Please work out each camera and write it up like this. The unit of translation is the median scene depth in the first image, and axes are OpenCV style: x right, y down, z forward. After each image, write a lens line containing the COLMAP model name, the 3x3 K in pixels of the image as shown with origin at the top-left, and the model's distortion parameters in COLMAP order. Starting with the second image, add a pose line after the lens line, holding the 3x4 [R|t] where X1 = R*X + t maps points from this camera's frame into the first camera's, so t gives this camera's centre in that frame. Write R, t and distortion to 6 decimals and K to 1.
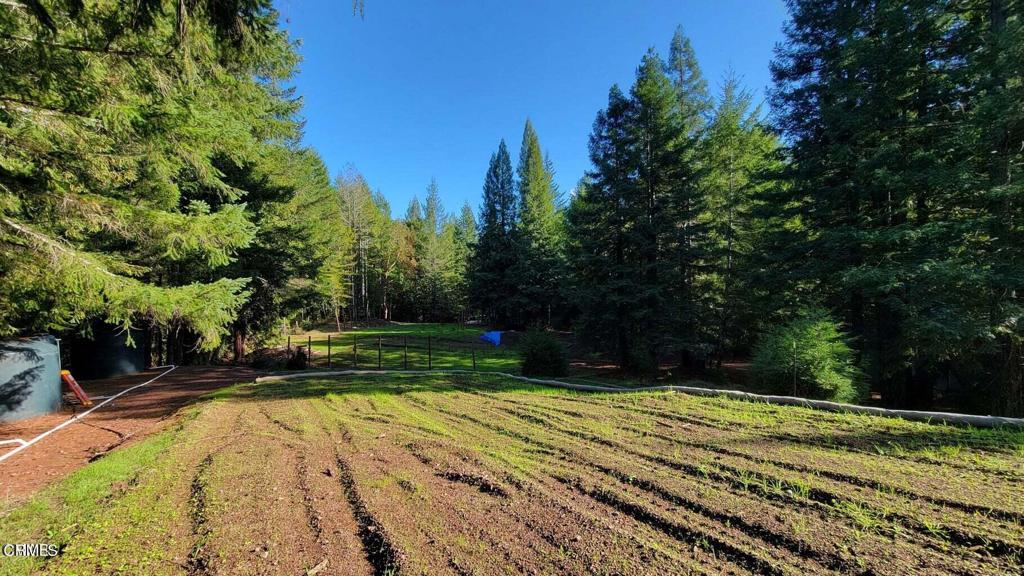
lens RADIAL K [[413.6, 0, 509.4], [0, 413.6, 291.9], [0, 0, 1]] dist [0.000250, -0.000013]
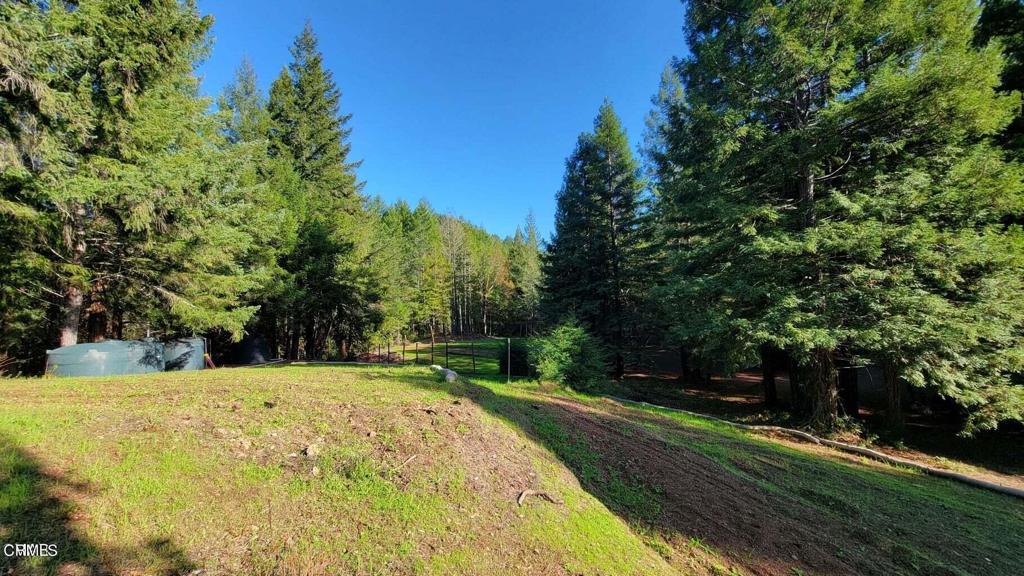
lens RADIAL K [[413.6, 0, 516.3], [0, 413.6, 287.9], [0, 0, 1]] dist [0.000250, -0.000013]
pose [[0.931530, -0.042631, -0.361156, 0.486808], [0.023752, 0.998117, -0.056553, 0.008282], [0.362887, 0.044103, 0.930789, -0.156322]]
